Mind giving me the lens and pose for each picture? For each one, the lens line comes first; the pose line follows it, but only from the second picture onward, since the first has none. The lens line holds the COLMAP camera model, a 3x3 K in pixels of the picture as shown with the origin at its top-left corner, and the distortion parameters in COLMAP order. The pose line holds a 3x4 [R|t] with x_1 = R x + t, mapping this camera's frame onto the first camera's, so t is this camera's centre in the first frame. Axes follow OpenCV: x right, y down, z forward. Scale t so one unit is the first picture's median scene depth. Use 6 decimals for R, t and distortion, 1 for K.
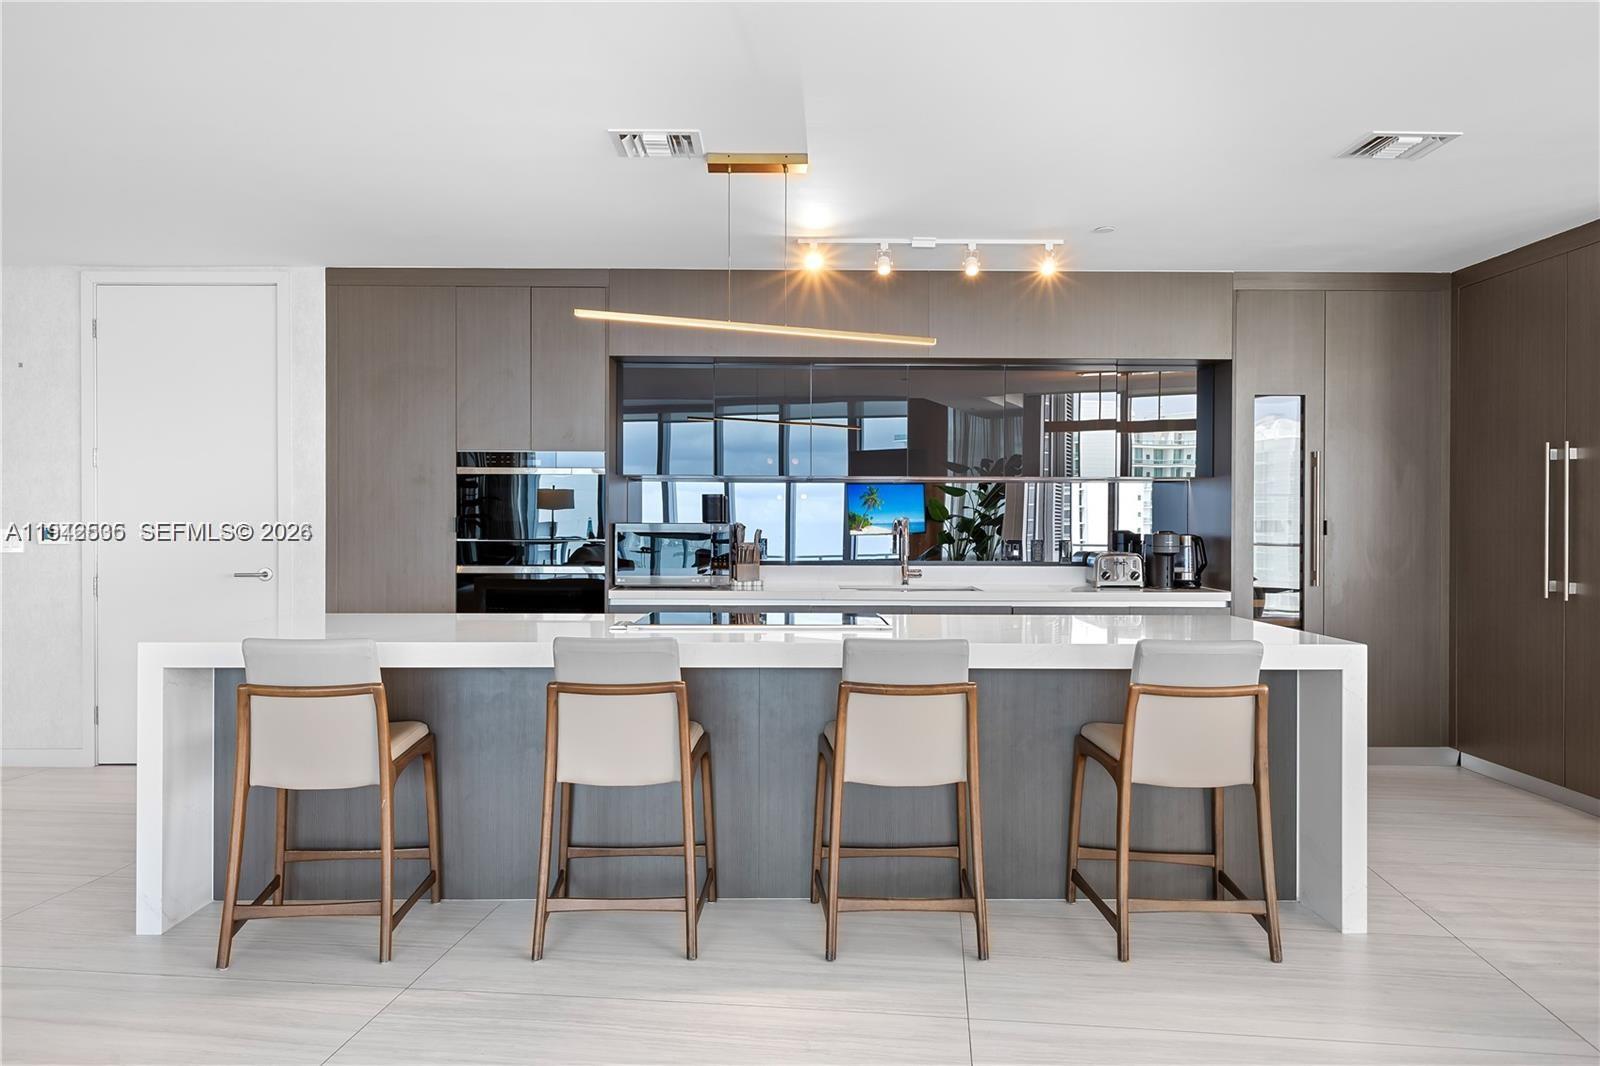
lens RADIAL K [[1101.8, 0, 812.9], [0, 1101.8, 530.2], [0, 0, 1]] dist [0.013087, -0.005930]
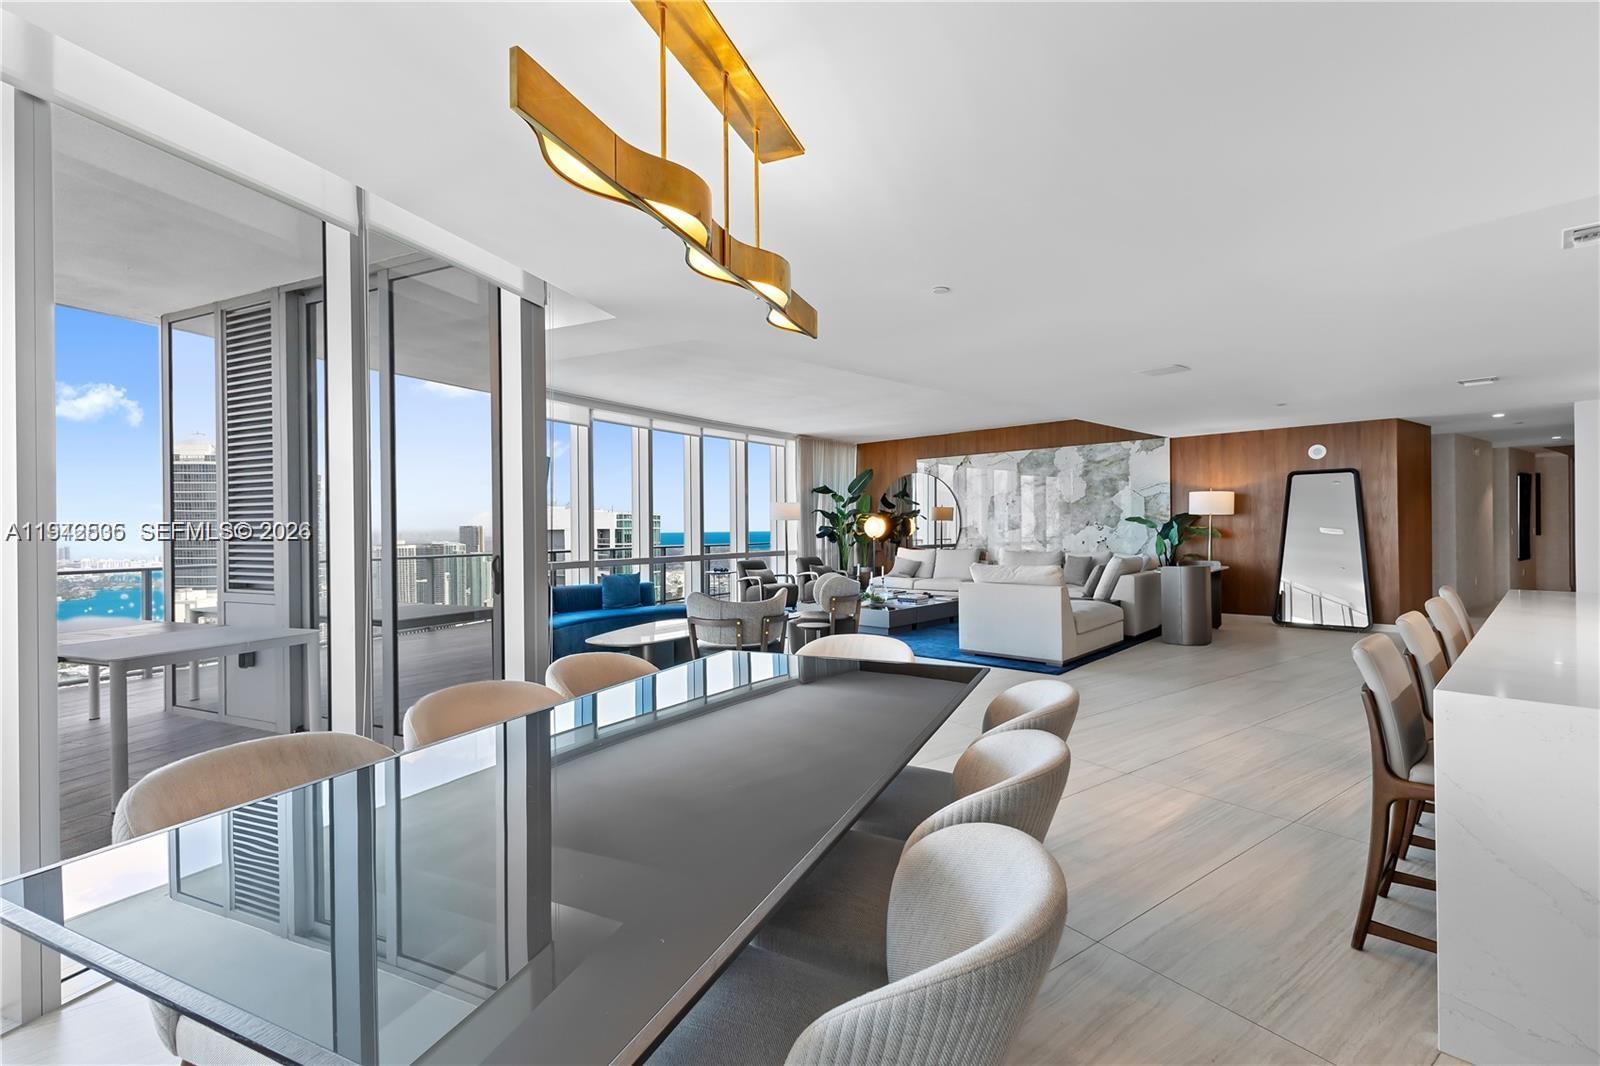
lens RADIAL K [[700.0, 0, 798.8], [0, 700.0, 526.2], [0, 0, 1]] dist [0.014321, -0.002346]
pose [[-0.739536, 0.000687, -0.673117, 0.755682], [-0.000572, 0.999998, 0.001649, -0.010236], [0.673117, 0.001604, -0.739534, 0.671961]]
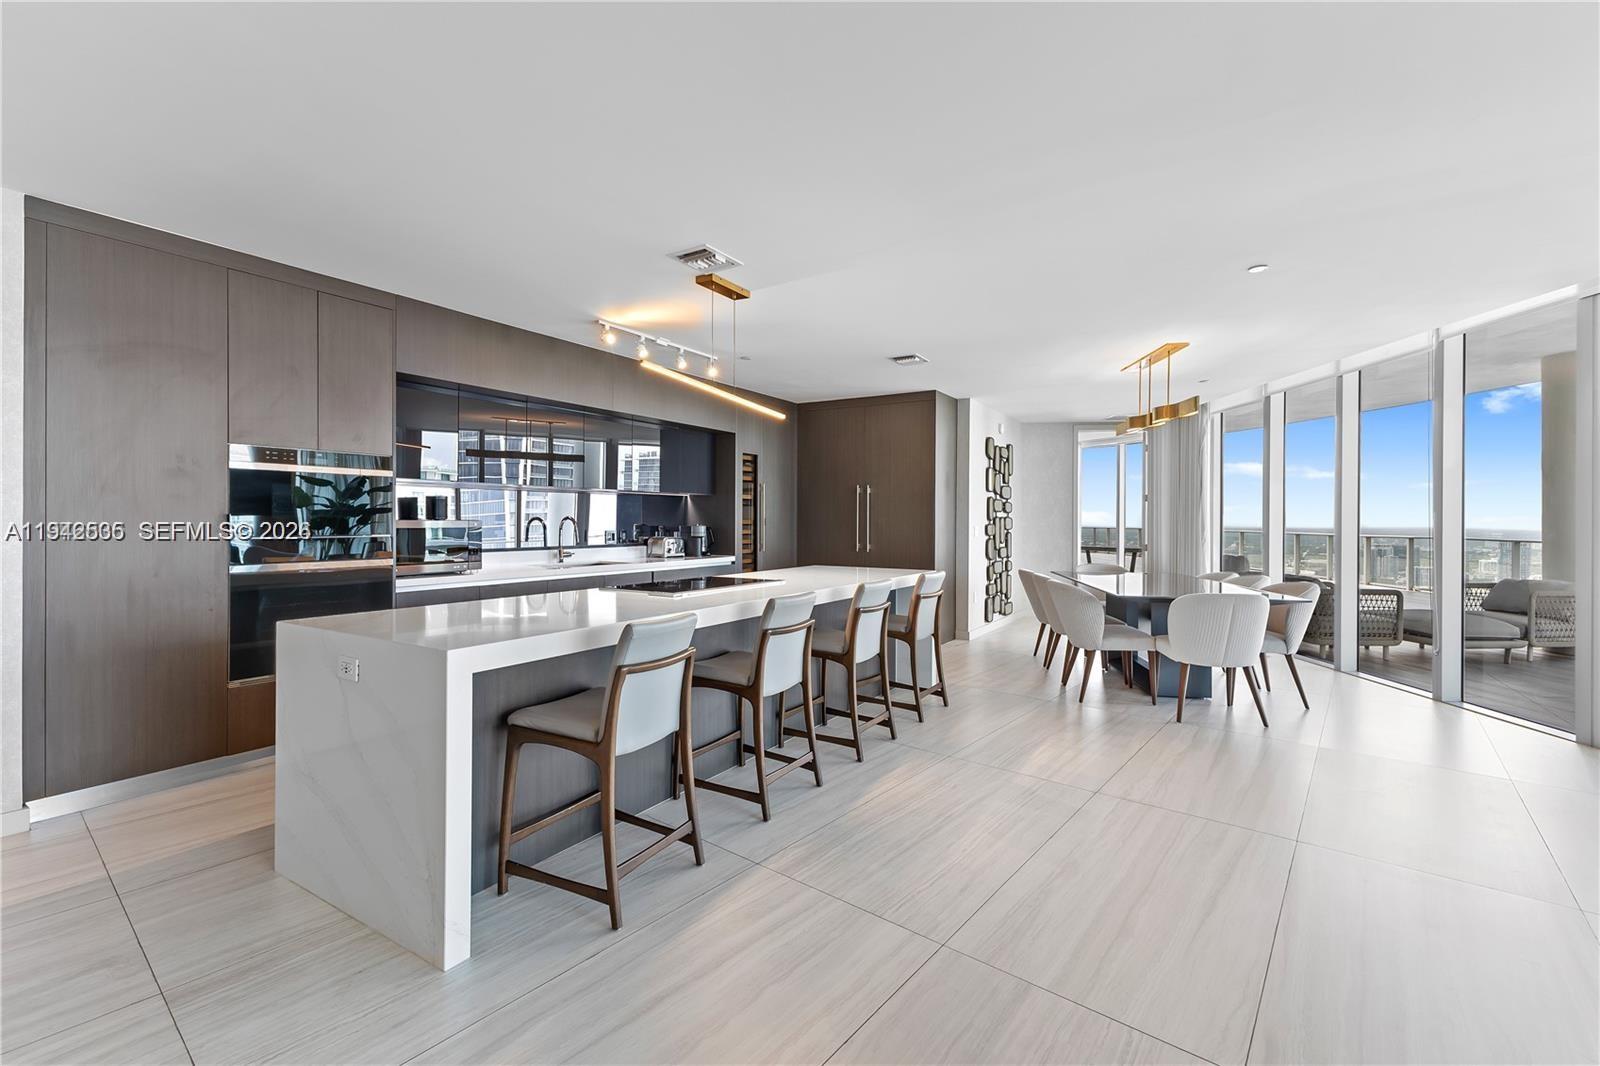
lens RADIAL K [[700.0, 0, 798.9], [0, 700.0, 523.5], [0, 0, 1]] dist [0.014321, -0.002346]
pose [[0.535826, -0.005530, 0.844310, -0.585173], [0.006984, 0.999973, 0.002118, -0.001651], [-0.844300, 0.004762, 0.535850, 0.273117]]
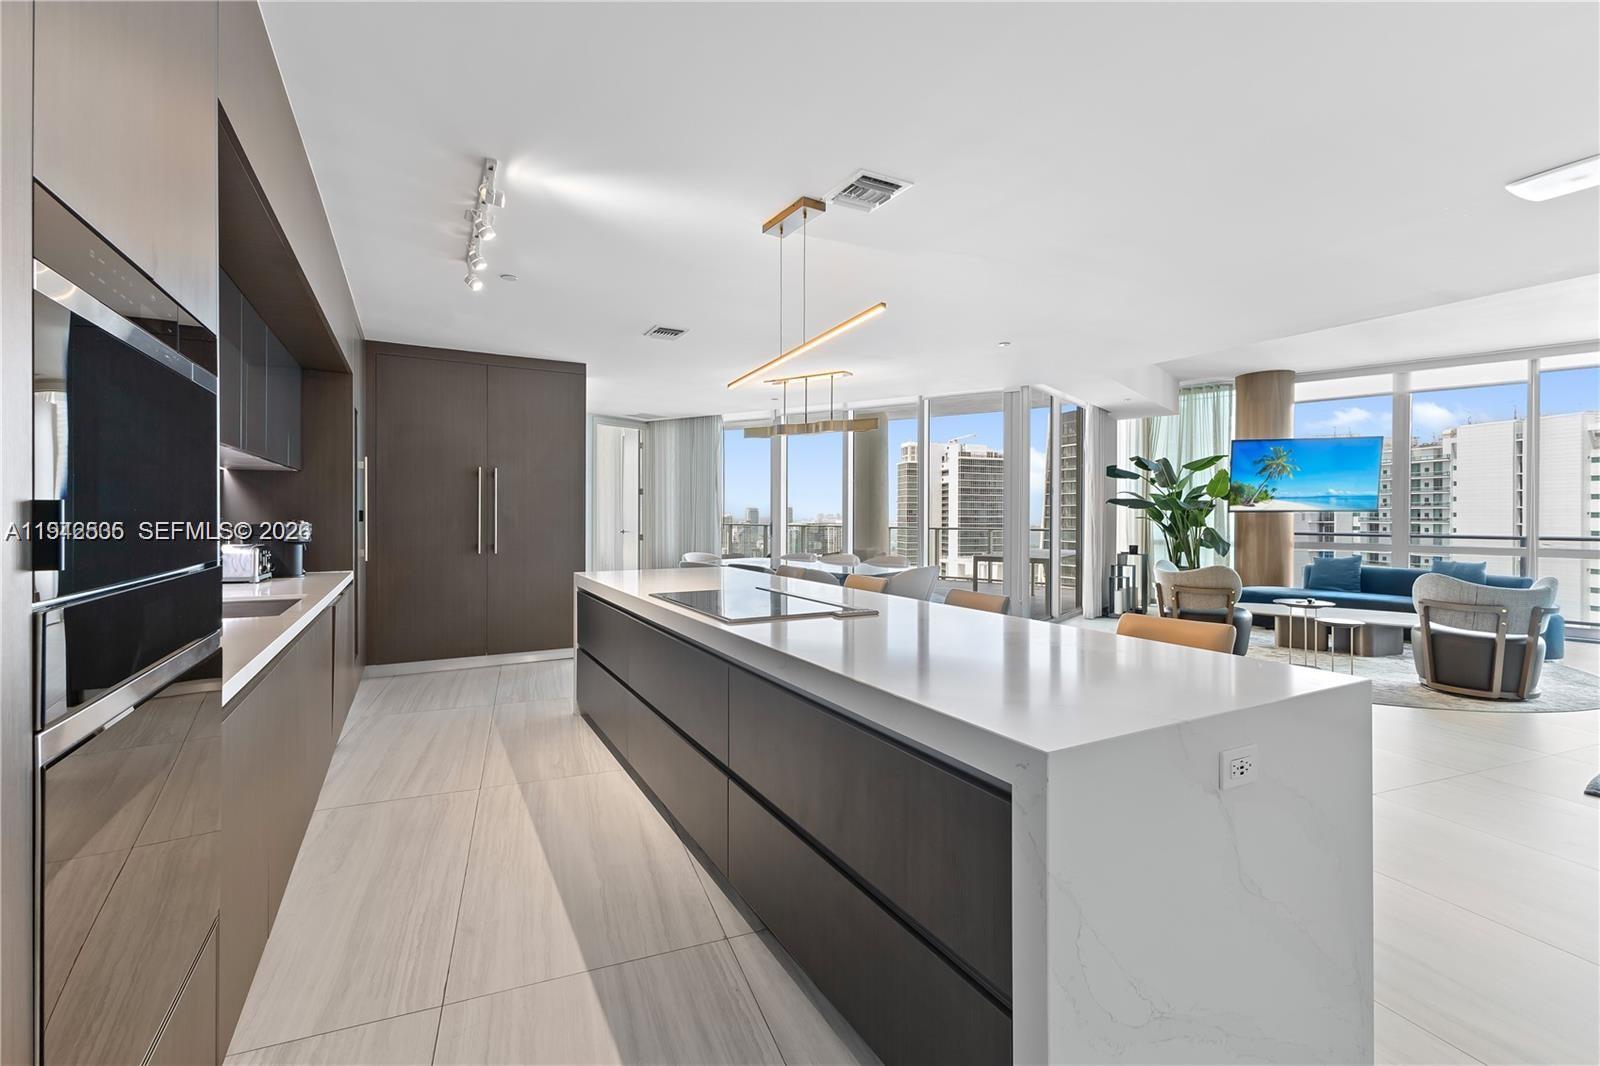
lens RADIAL K [[700.0, 0, 804.8], [0, 700.0, 511.2], [0, 0, 1]] dist [0.014321, -0.002346]
pose [[-0.476524, -0.003152, 0.879156, -0.521401], [0.004045, 0.999975, 0.005778, -0.010998], [-0.879152, 0.006309, -0.476499, 0.969395]]
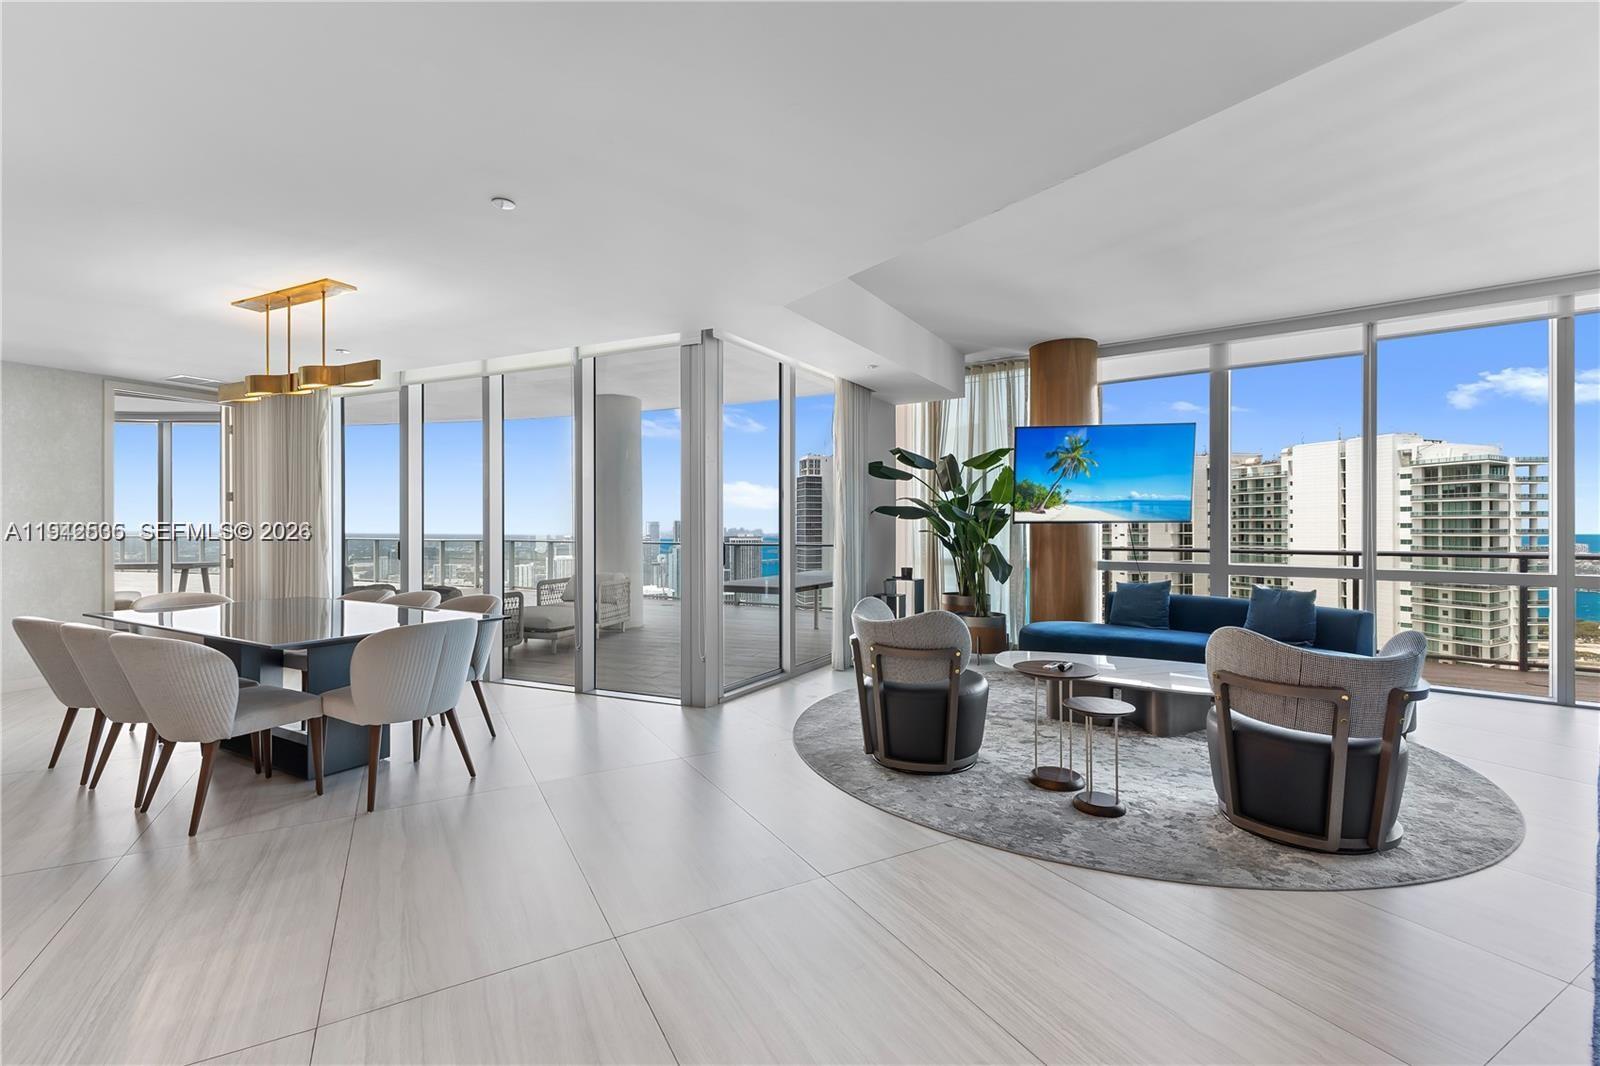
lens RADIAL K [[700.0, 0, 803.6], [0, 700.0, 522.7], [0, 0, 1]] dist [0.014321, -0.002346]
pose [[-0.592165, 0.001513, 0.805816, -0.339351], [0.007162, 0.999969, 0.003385, -0.003166], [-0.805785, 0.007776, -0.592157, 0.393918]]
